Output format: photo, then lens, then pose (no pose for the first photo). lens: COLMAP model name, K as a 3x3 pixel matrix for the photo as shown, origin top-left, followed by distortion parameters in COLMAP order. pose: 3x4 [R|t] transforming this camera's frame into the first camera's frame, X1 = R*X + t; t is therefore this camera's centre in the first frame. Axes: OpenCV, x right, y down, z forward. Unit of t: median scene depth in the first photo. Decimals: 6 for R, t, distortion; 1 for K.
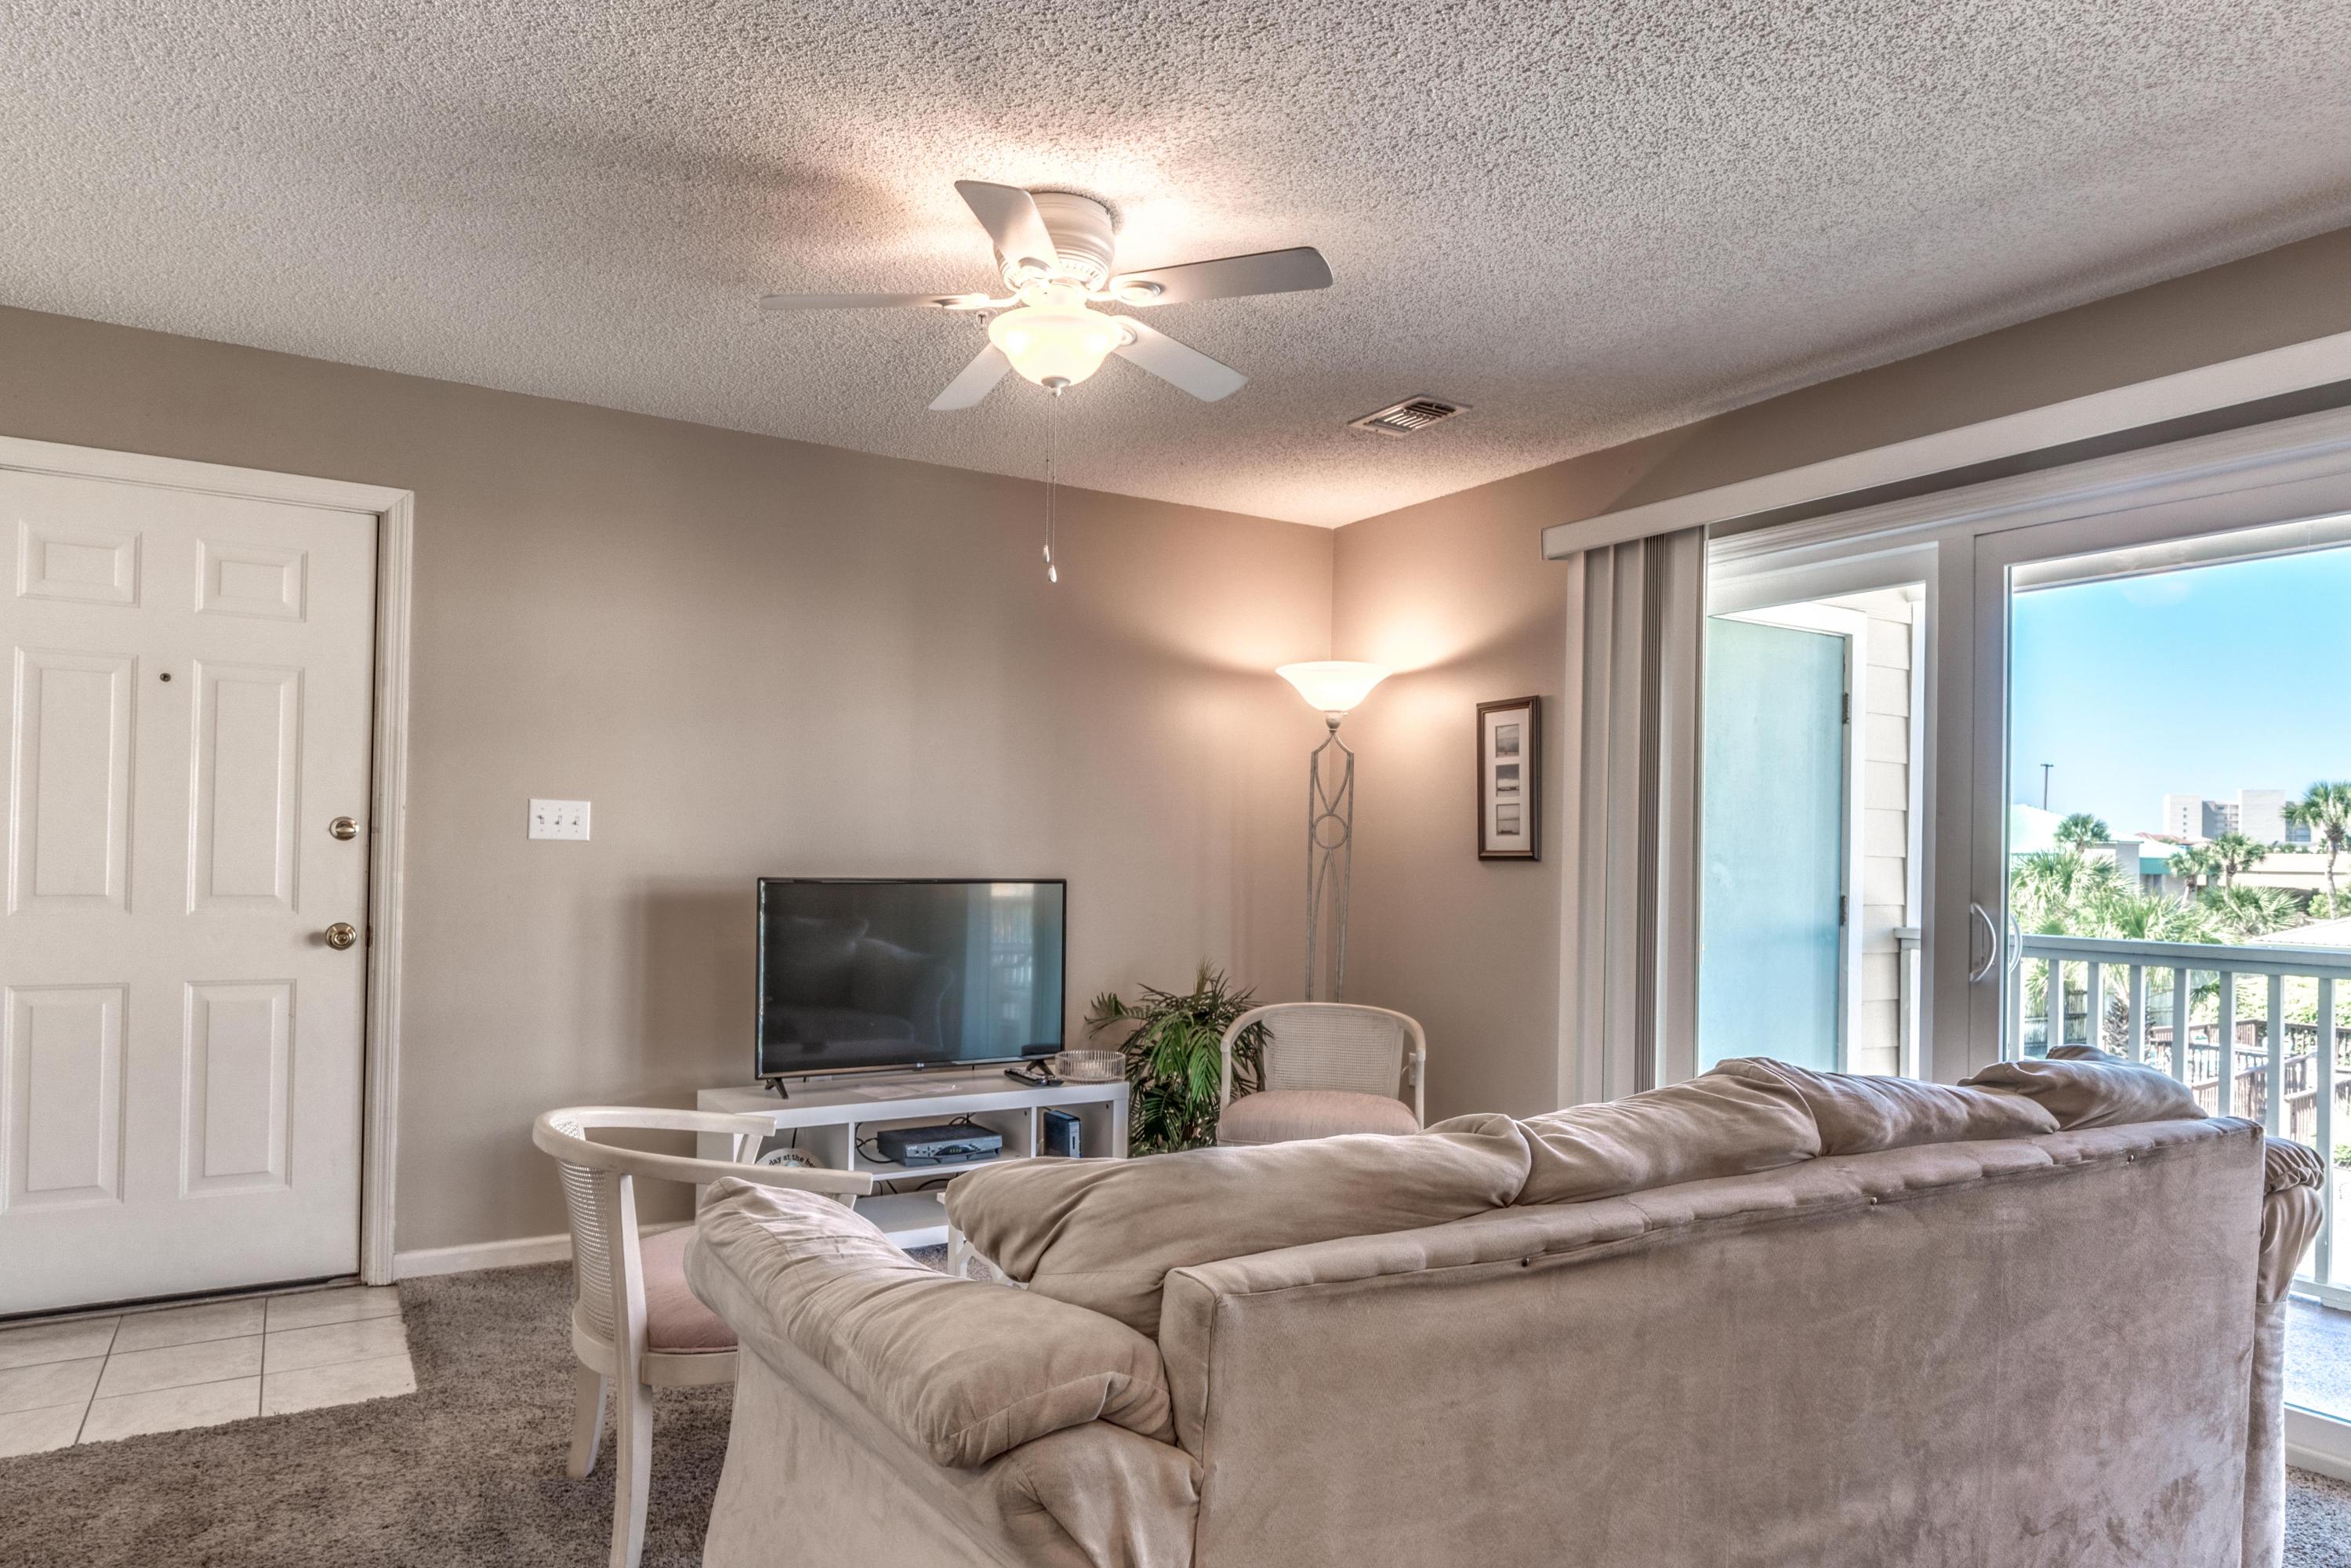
lens RADIAL K [[1422.8, 0, 1167.6], [0, 1422.8, 840.7], [0, 0, 1]] dist [0.002728, 0.000647]
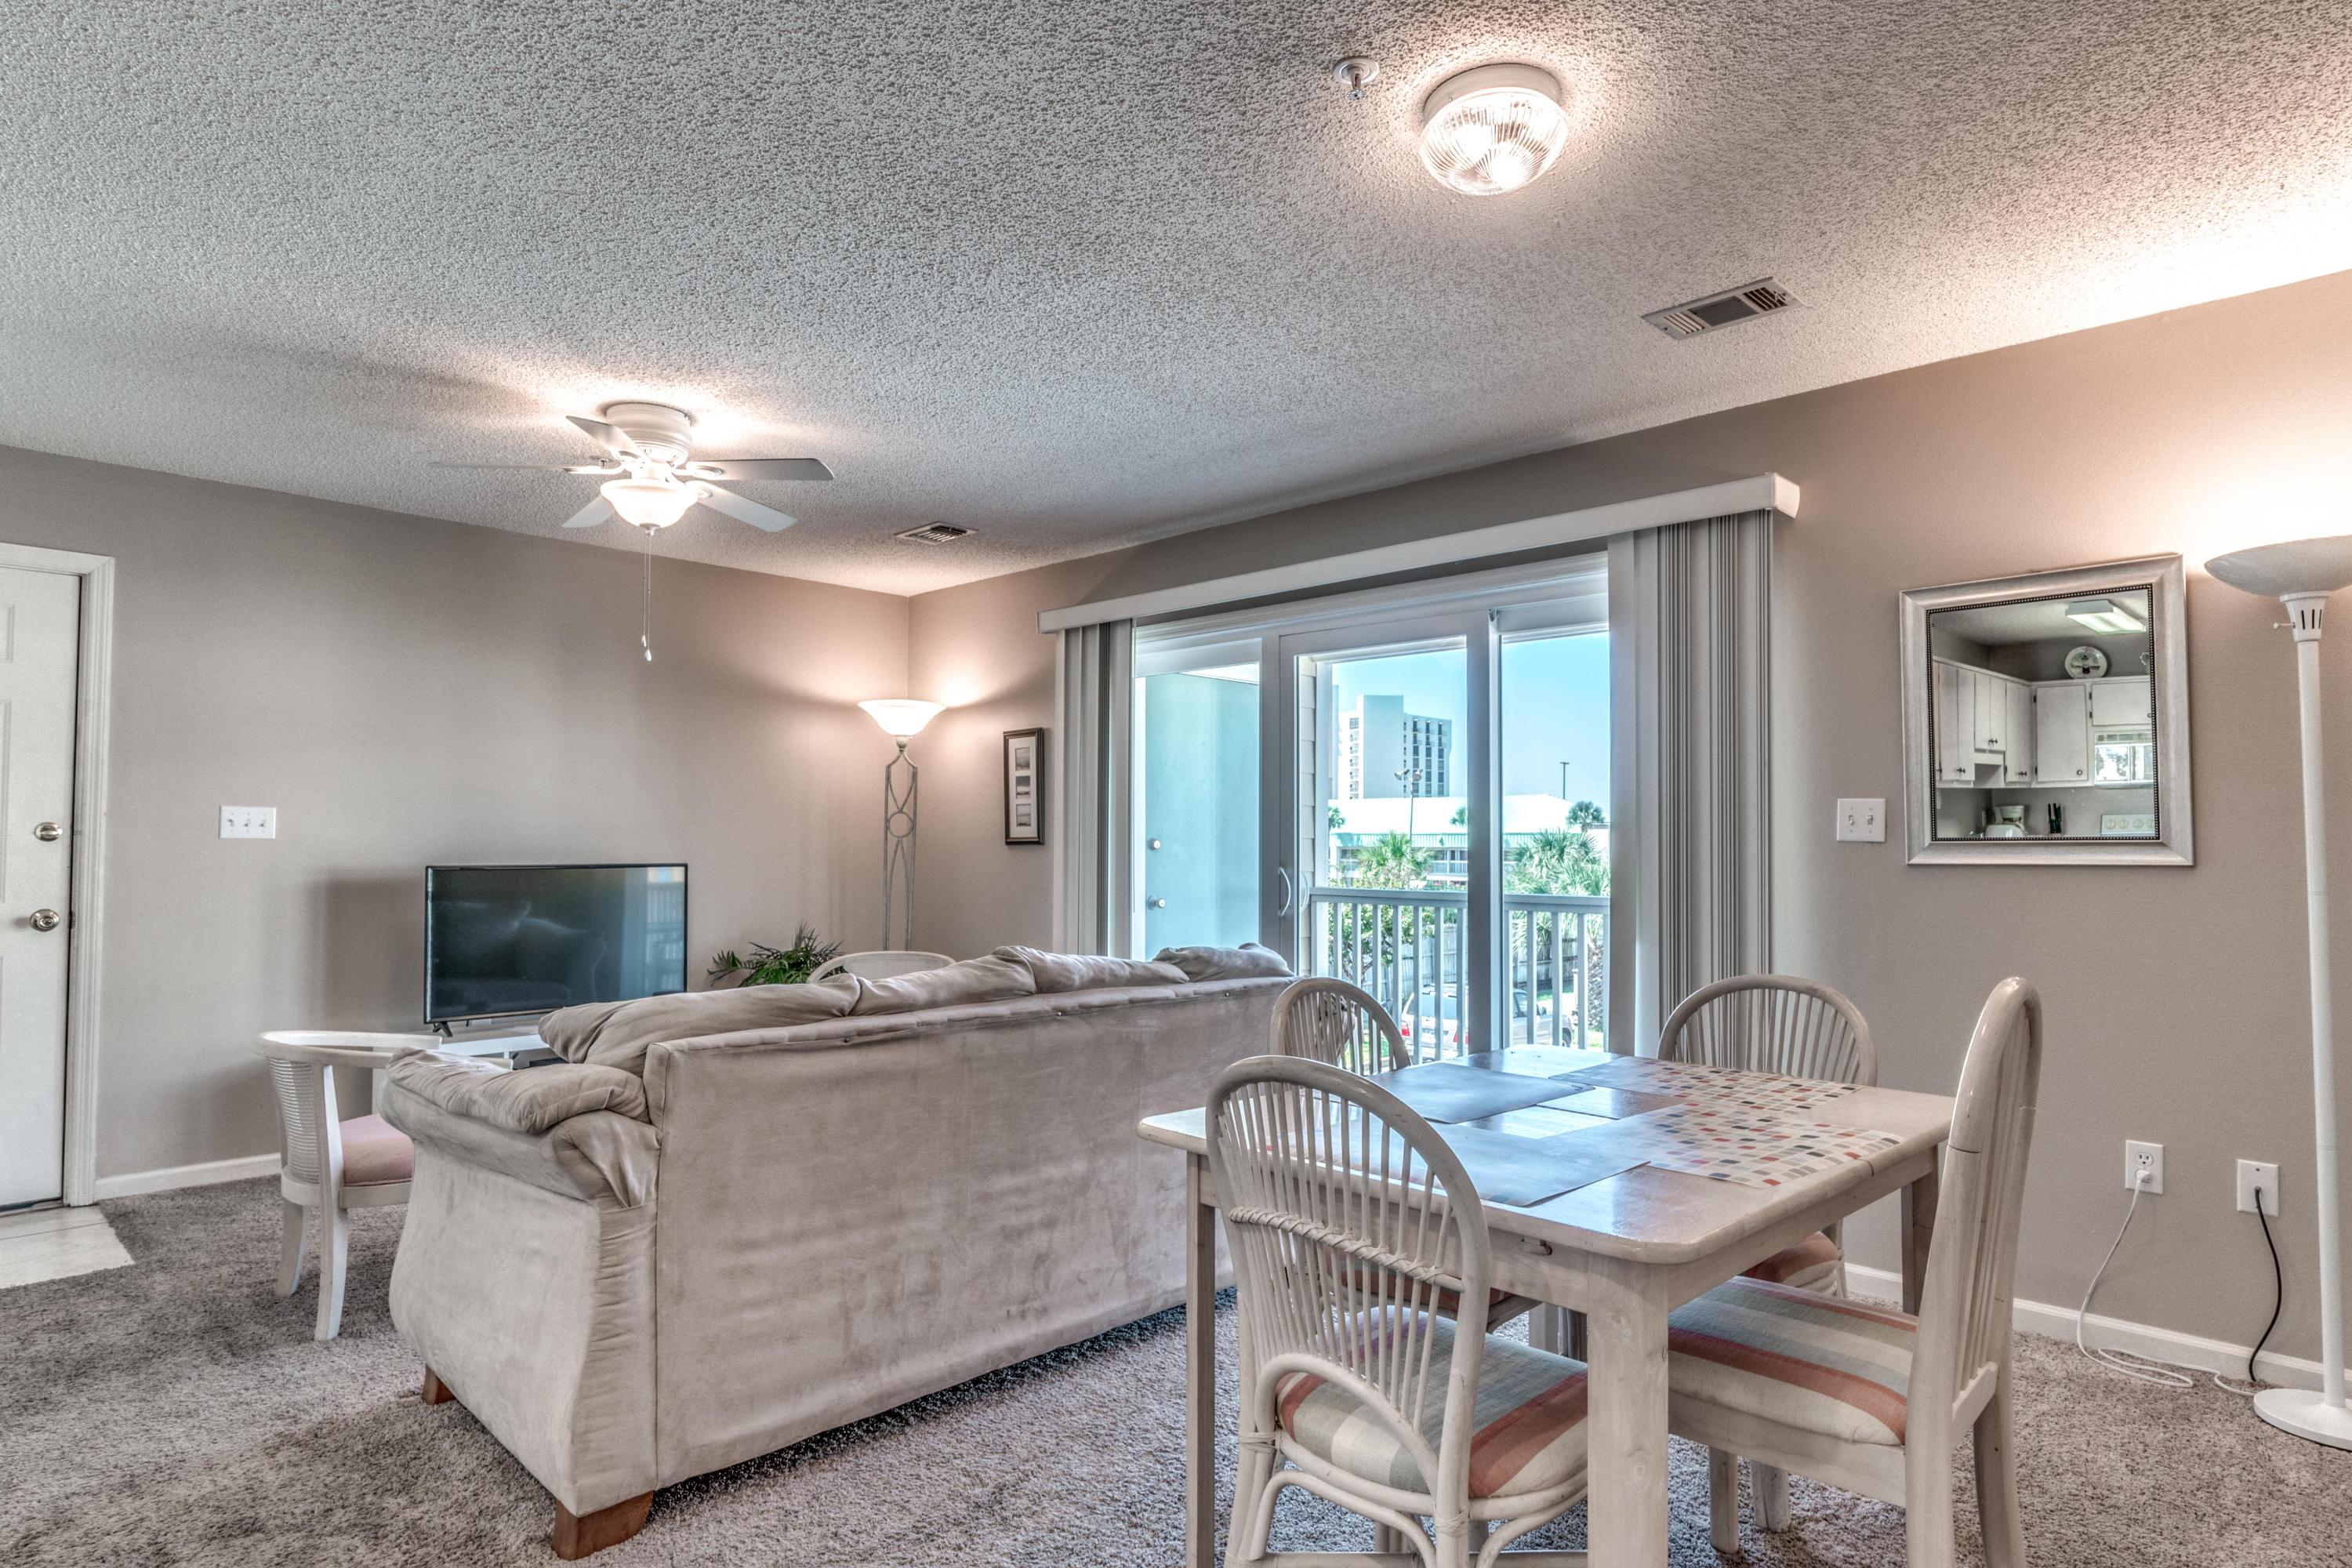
lens RADIAL K [[1283.3, 0, 1182.4], [0, 1283.3, 807.7], [0, 0, 1]] dist [0.001269, -0.000302]
pose [[0.968236, -0.007214, 0.249935, 0.101801], [0.011342, 0.999822, -0.015077, -0.001901], [-0.249782, 0.017433, 0.968145, -0.357103]]
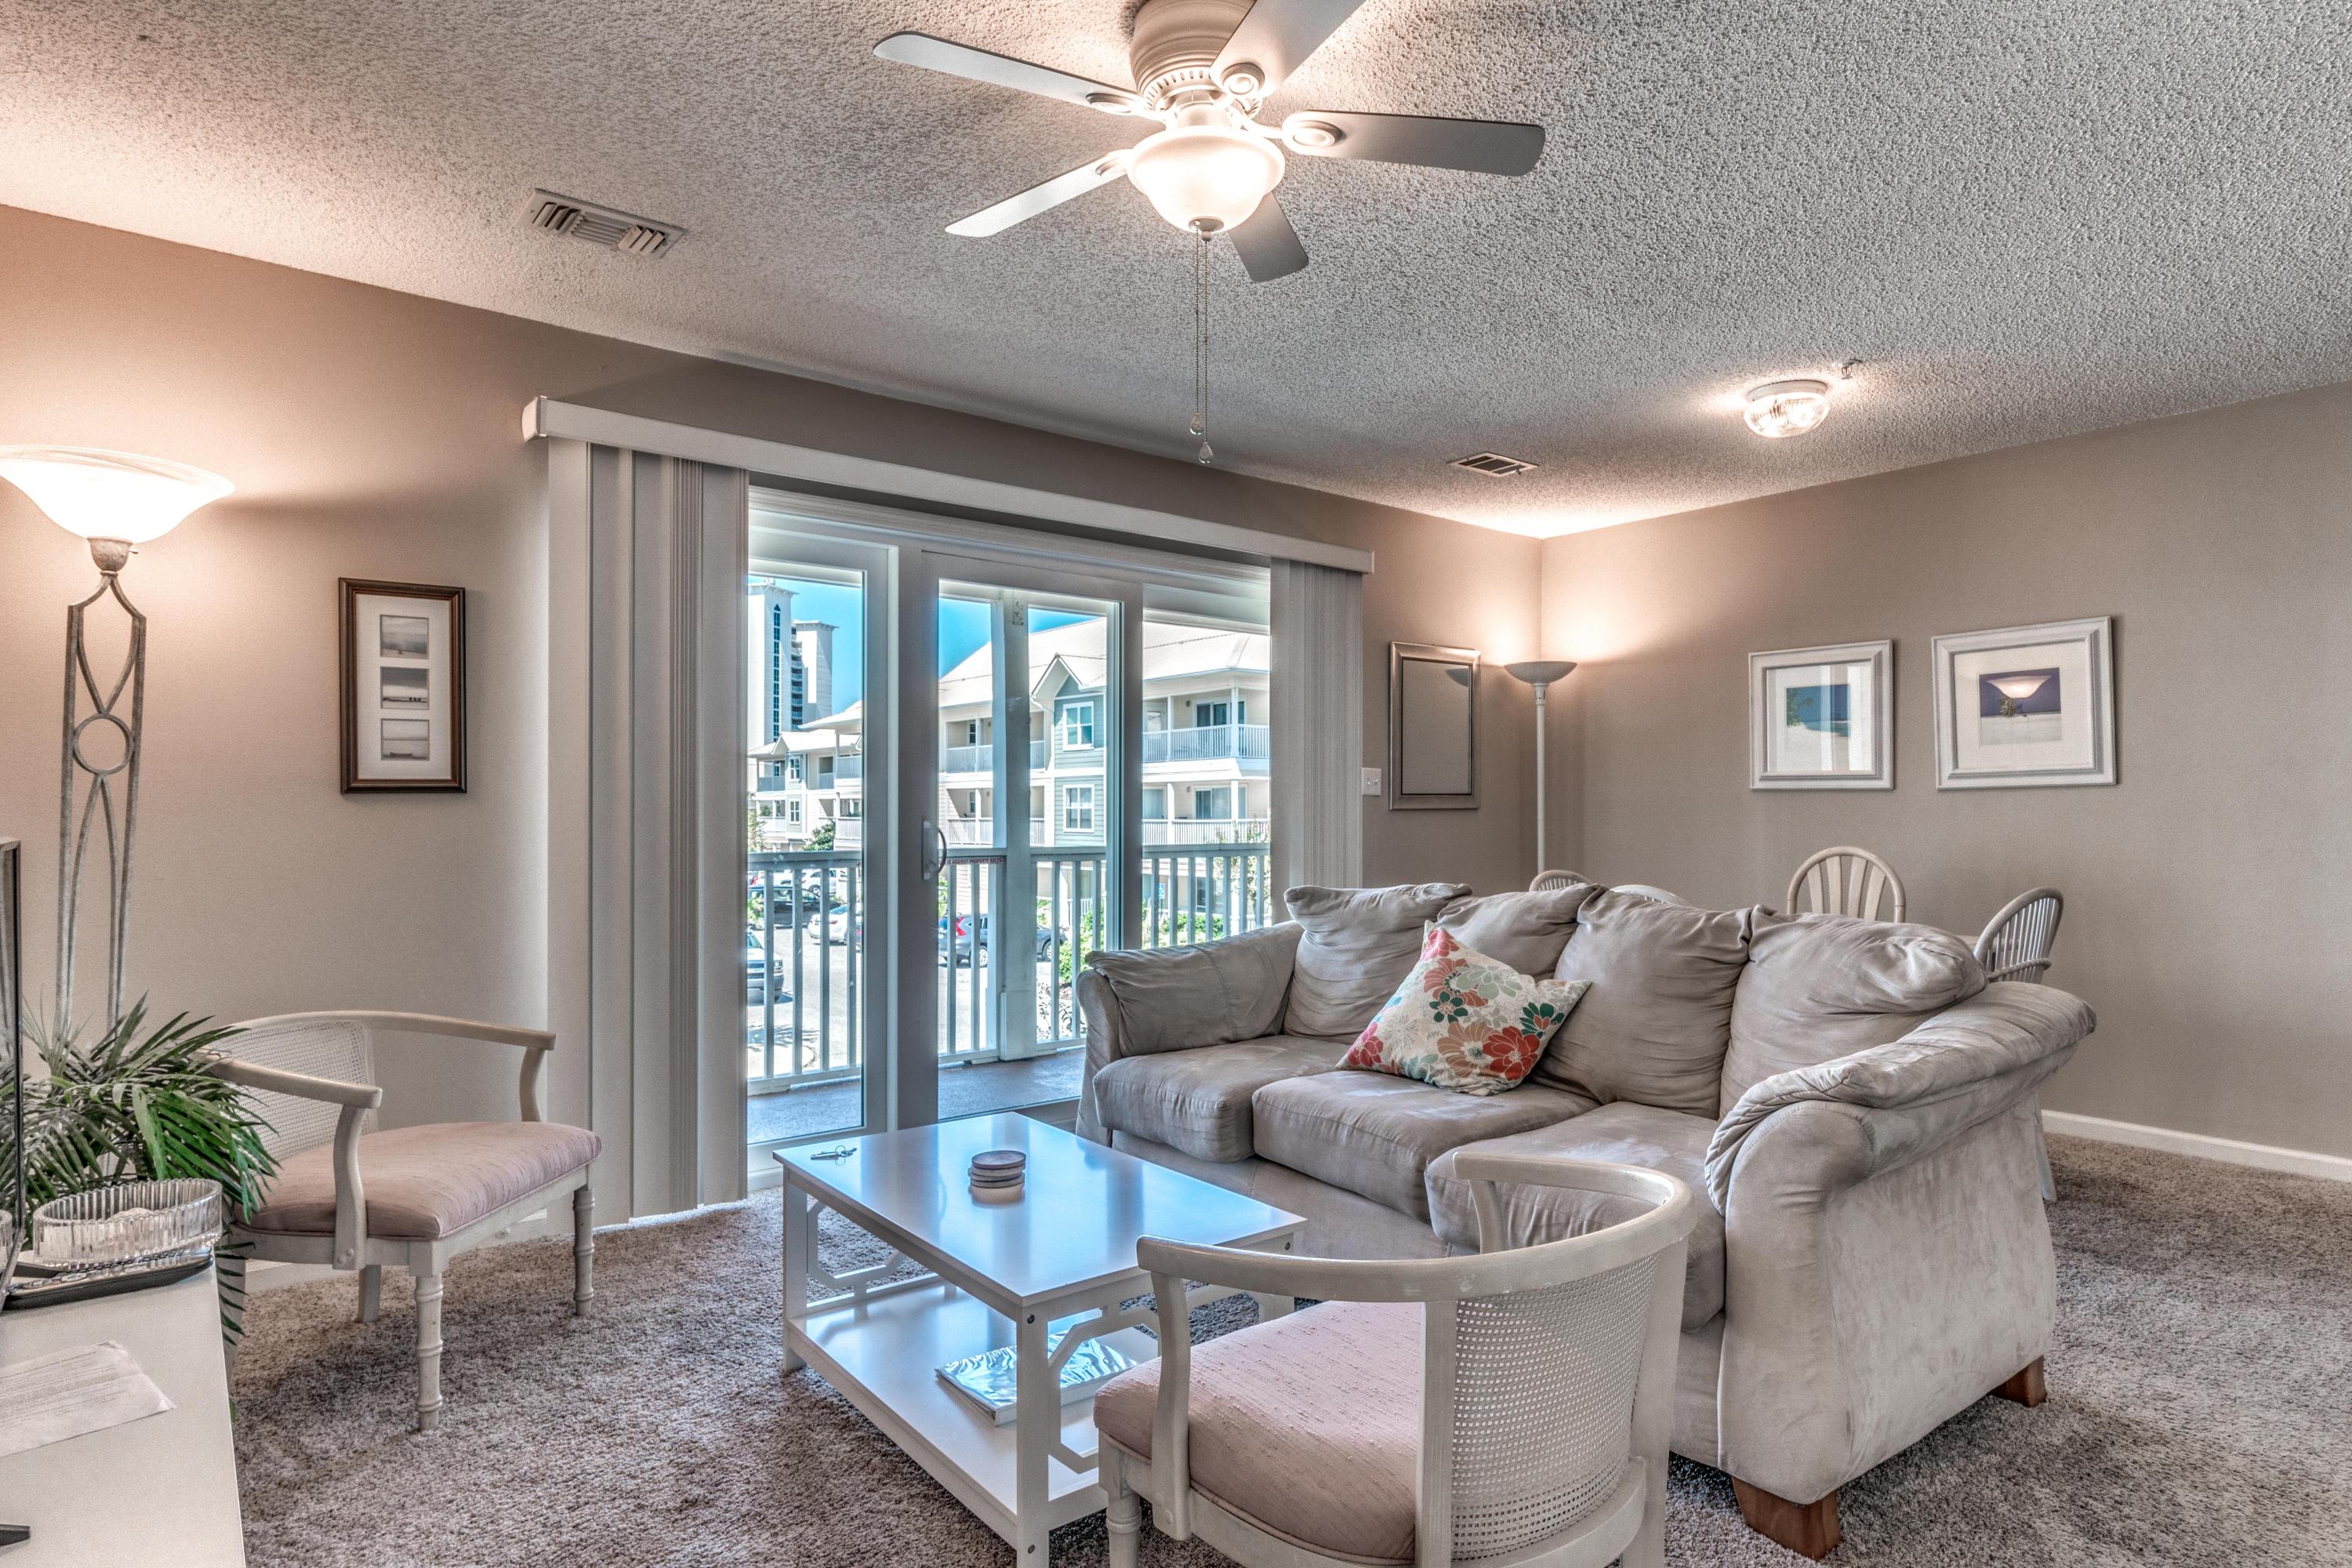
lens RADIAL K [[1283.3, 0, 1182.4], [0, 1283.3, 807.7], [0, 0, 1]] dist [0.001269, -0.000302]
pose [[-0.130178, -0.020766, 0.991273, -0.691308], [-0.011355, 0.999746, 0.019452, 0.005548], [-0.991426, -0.008724, -0.130381, 0.916166]]
